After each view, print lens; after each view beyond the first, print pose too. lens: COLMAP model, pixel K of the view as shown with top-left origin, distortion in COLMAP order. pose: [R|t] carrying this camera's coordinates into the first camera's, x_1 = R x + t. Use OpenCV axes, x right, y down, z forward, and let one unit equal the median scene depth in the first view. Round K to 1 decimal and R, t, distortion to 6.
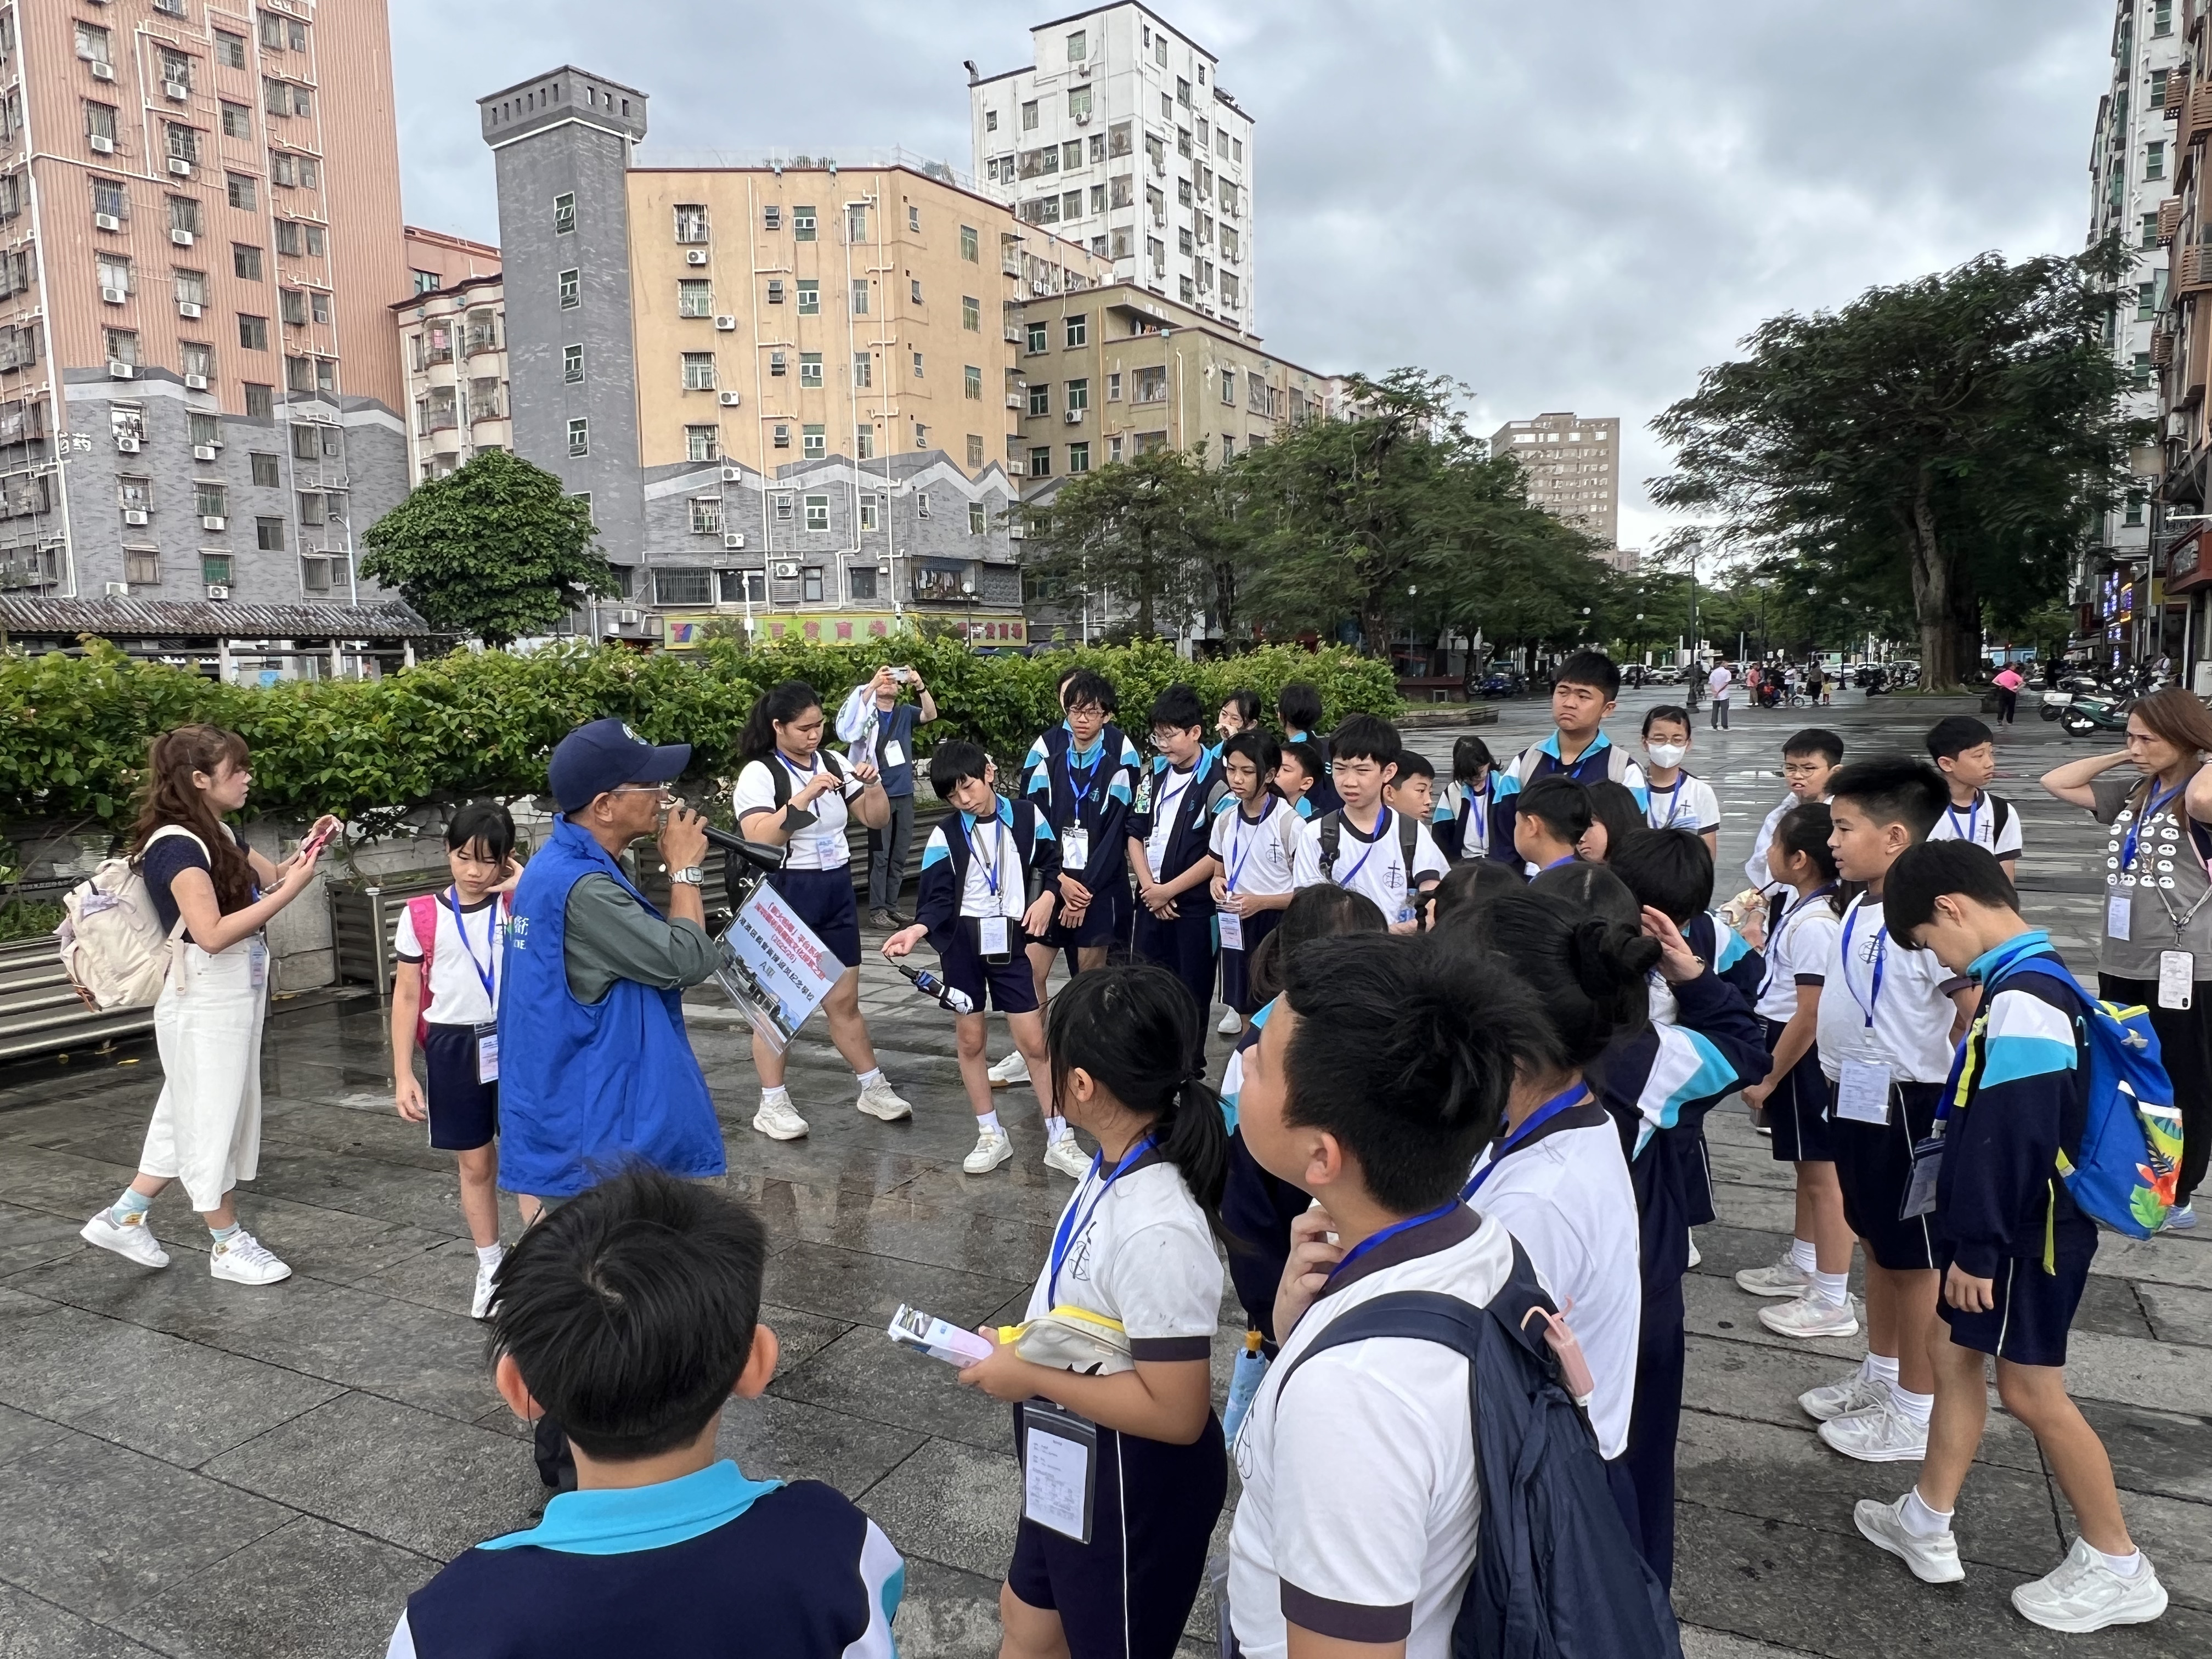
lens RADIAL K [[1494.3, 0, 1106.8], [0, 1494.3, 843.8], [0, 0, 1]] dist [0.000167, -0.000170]
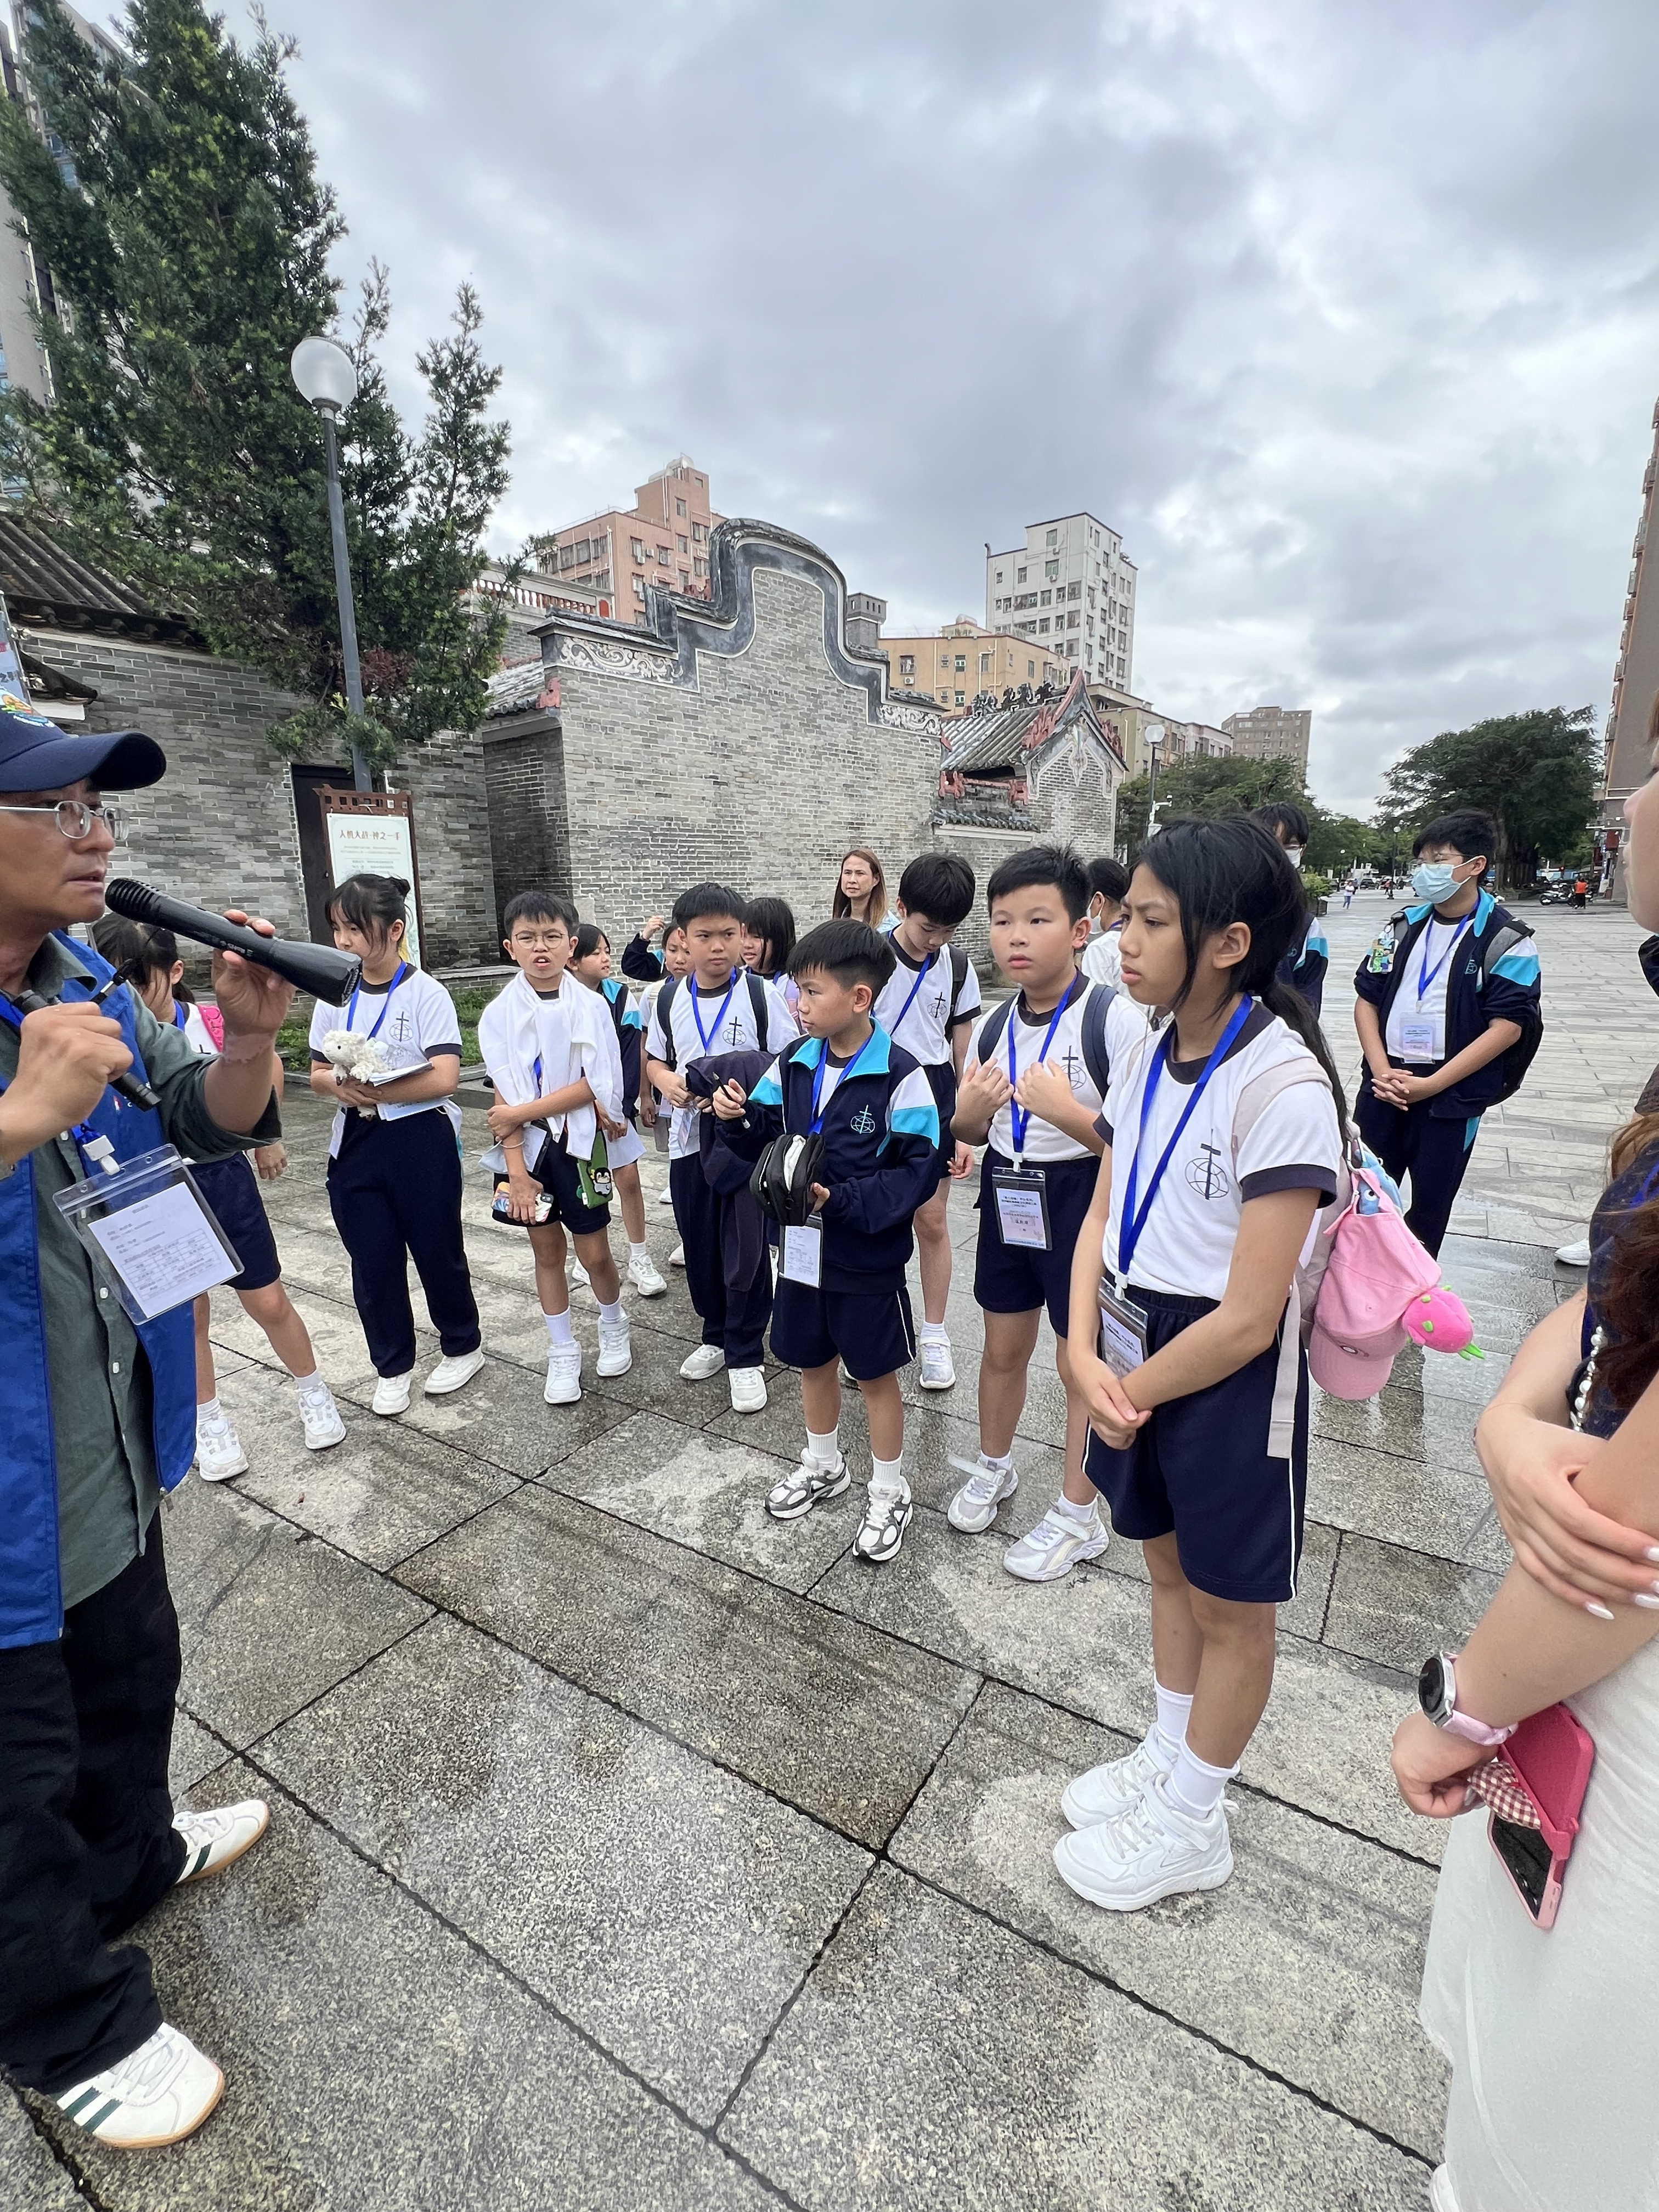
lens RADIAL K [[998.0, 0, 829.5], [0, 998.0, 1106.0], [0, 0, 1]] dist [-0.000815, -0.000100]
pose [[0.995779, 0.025332, -0.088220, -0.238552], [-0.015649, 0.993944, 0.108764, 0.055233], [0.090441, -0.106924, 0.990145, -0.468528]]
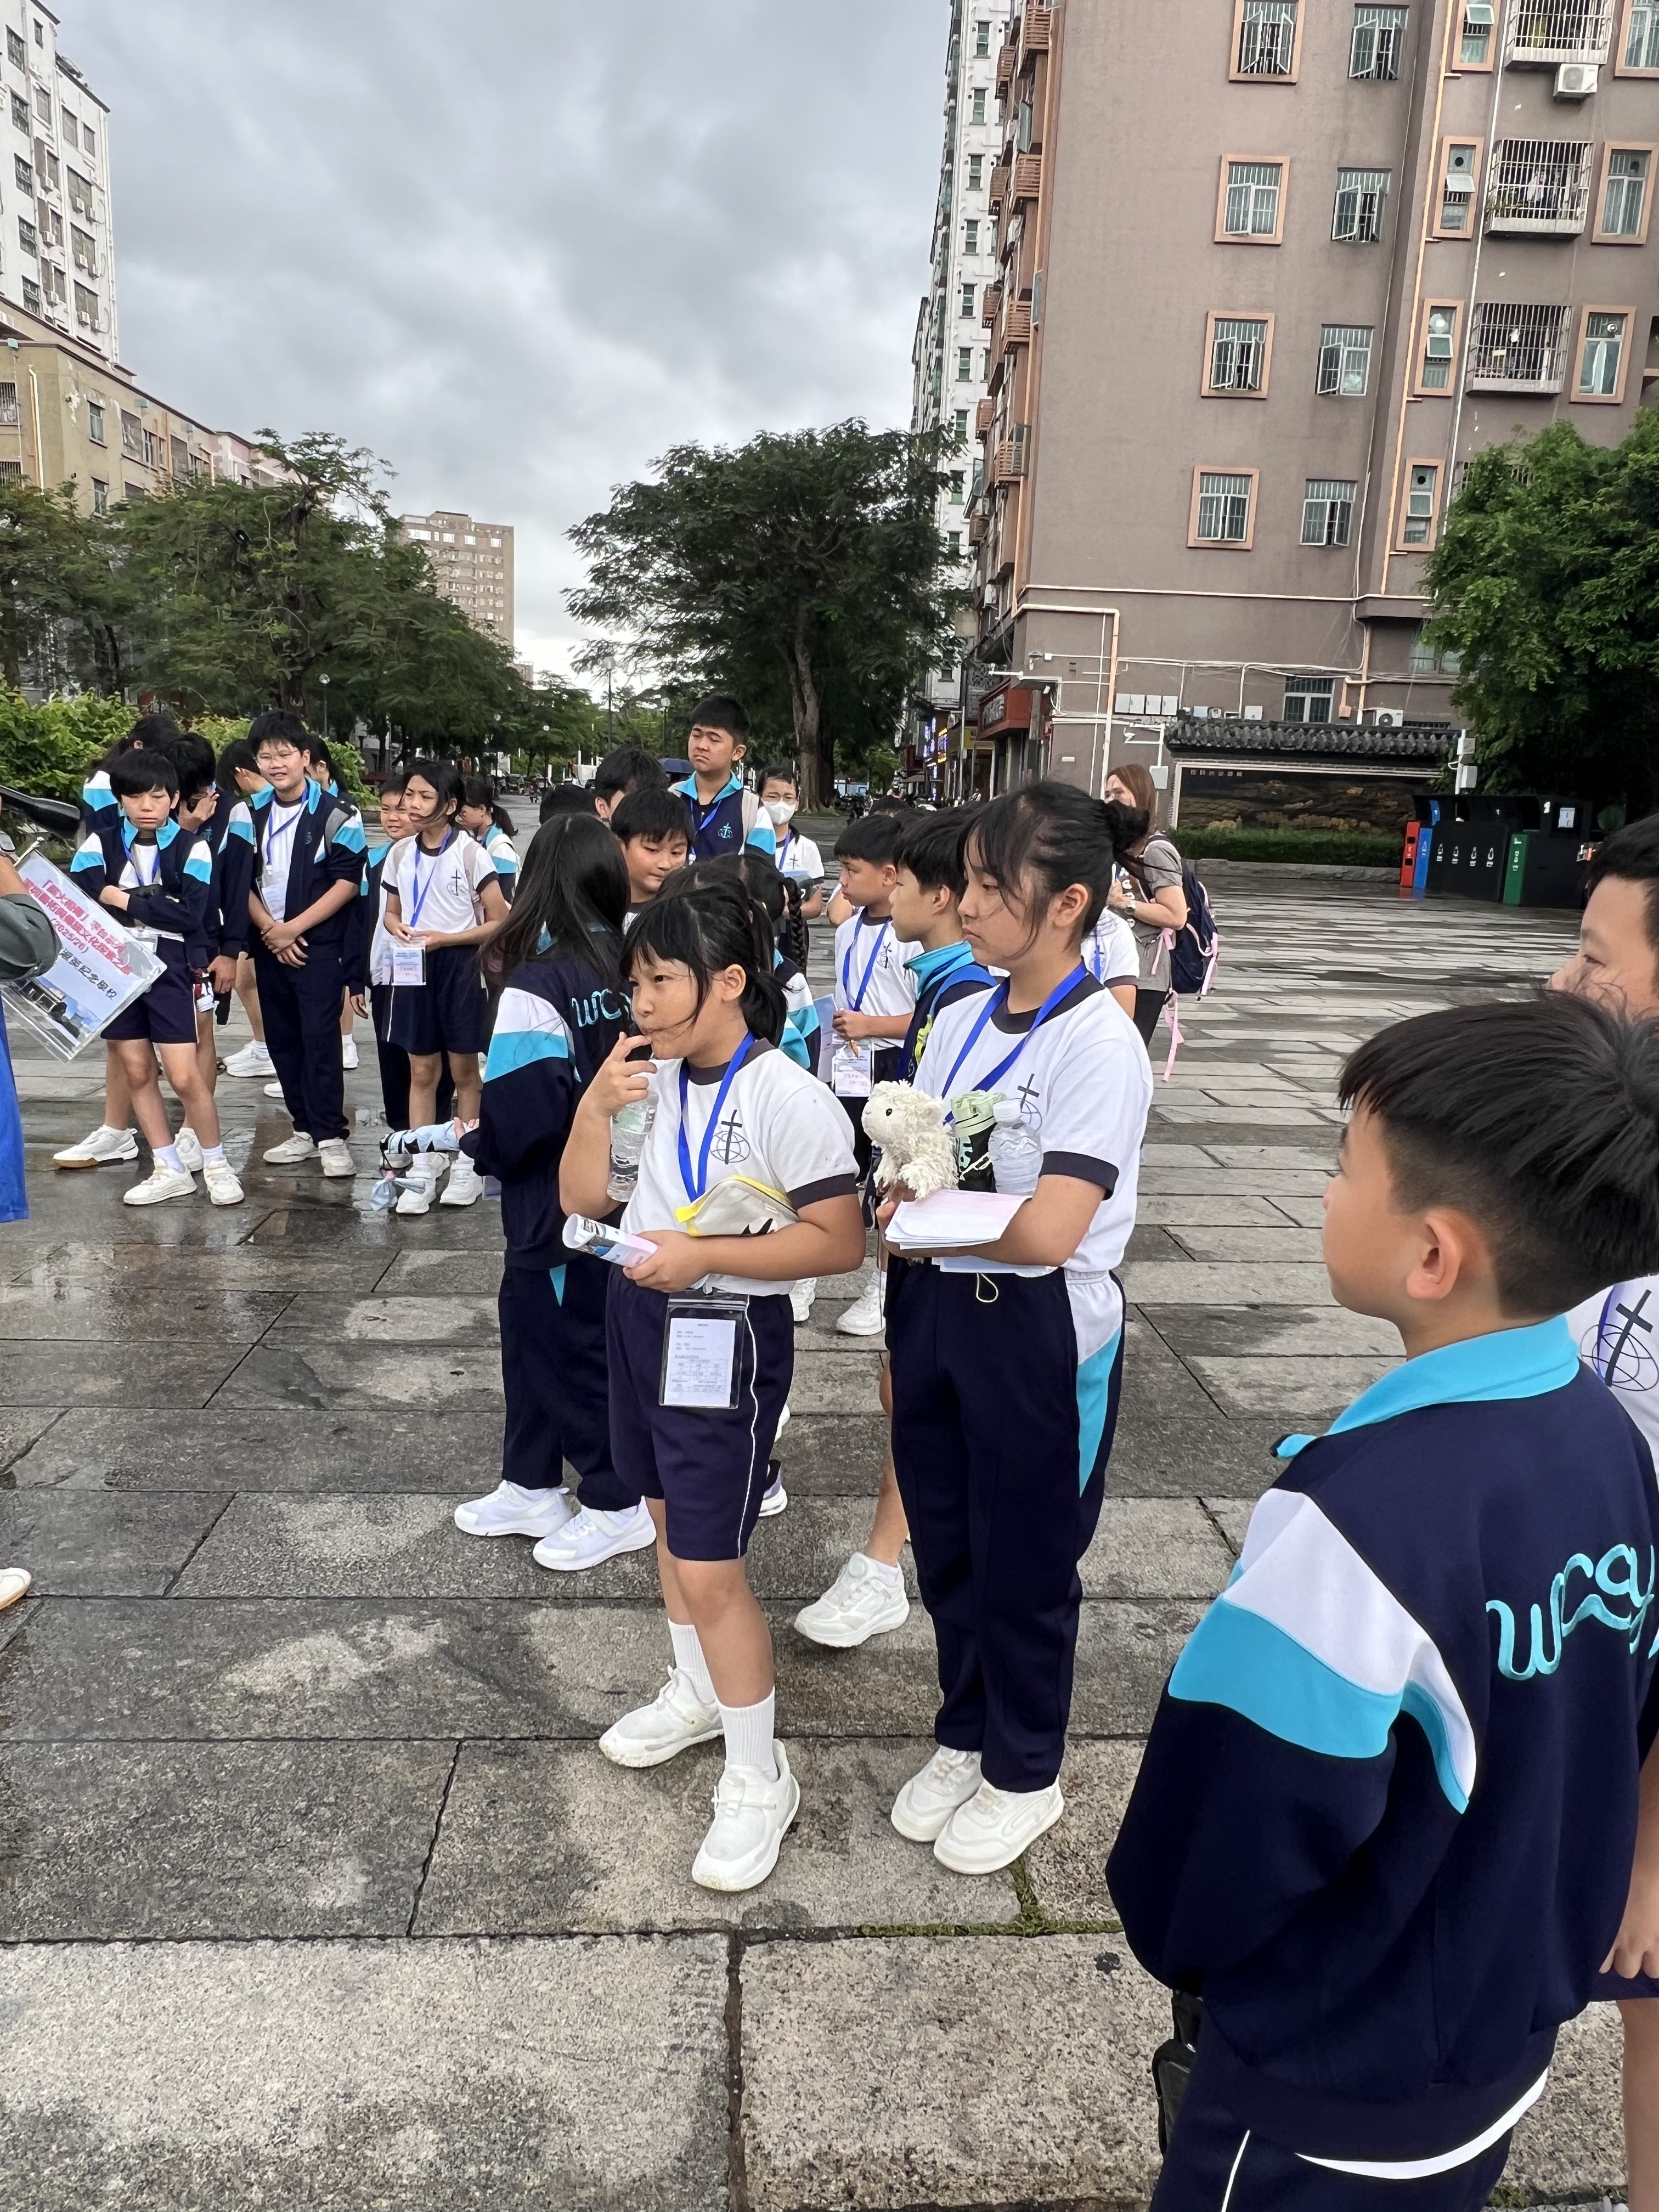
lens RADIAL K [[1495.3, 0, 820.7], [0, 1495.3, 1095.9], [0, 0, 1]] dist [-0.000279, 0.000540]
pose [[0.863170, -0.046800, 0.502739, -0.012634], [-0.001058, 0.995525, 0.094491, 0.003555], [-0.504912, -0.082094, 0.859258, 0.002972]]
